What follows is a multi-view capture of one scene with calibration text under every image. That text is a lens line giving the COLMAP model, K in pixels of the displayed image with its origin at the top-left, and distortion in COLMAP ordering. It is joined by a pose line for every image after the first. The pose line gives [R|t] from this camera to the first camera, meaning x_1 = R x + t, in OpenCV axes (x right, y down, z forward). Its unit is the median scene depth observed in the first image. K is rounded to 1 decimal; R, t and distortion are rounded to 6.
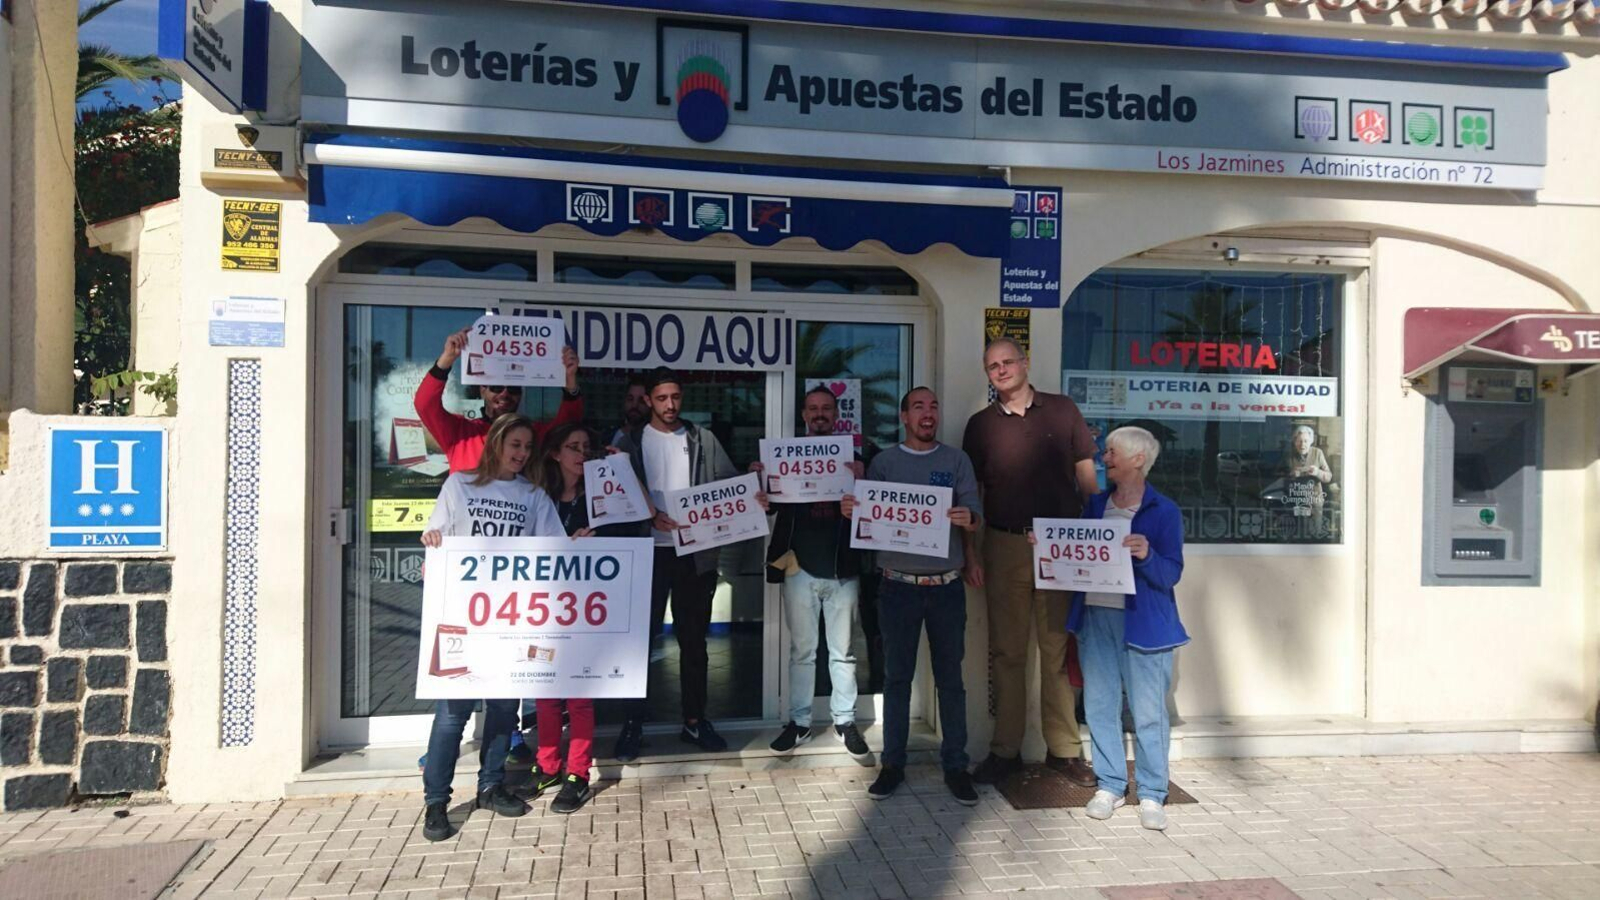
lens RADIAL K [[1031.2, 0, 837.3], [0, 1031.2, 450.2], [0, 0, 1]] dist [0.141514, -0.157183]
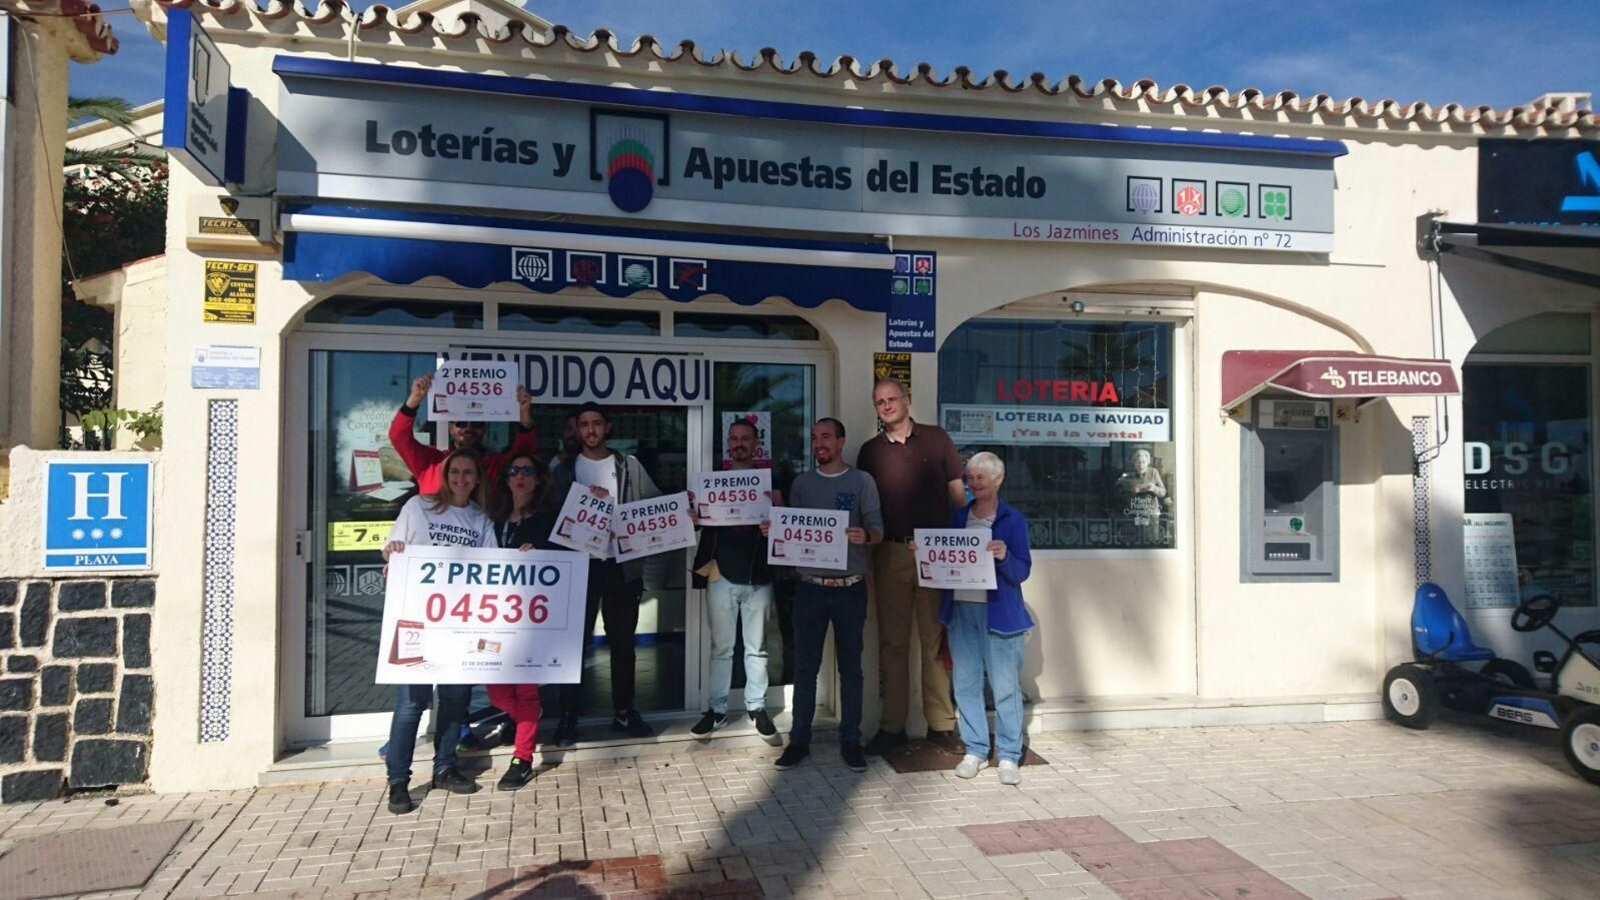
lens RADIAL K [[981.7, 0, 824.4], [0, 981.7, 445.9], [0, 0, 1]] dist [0.147508, -0.149130]
pose [[0.997834, -0.007998, 0.065291, 0.013026], [0.009767, 0.999593, -0.026822, -0.000486], [-0.065050, 0.027402, 0.997506, -0.117070]]
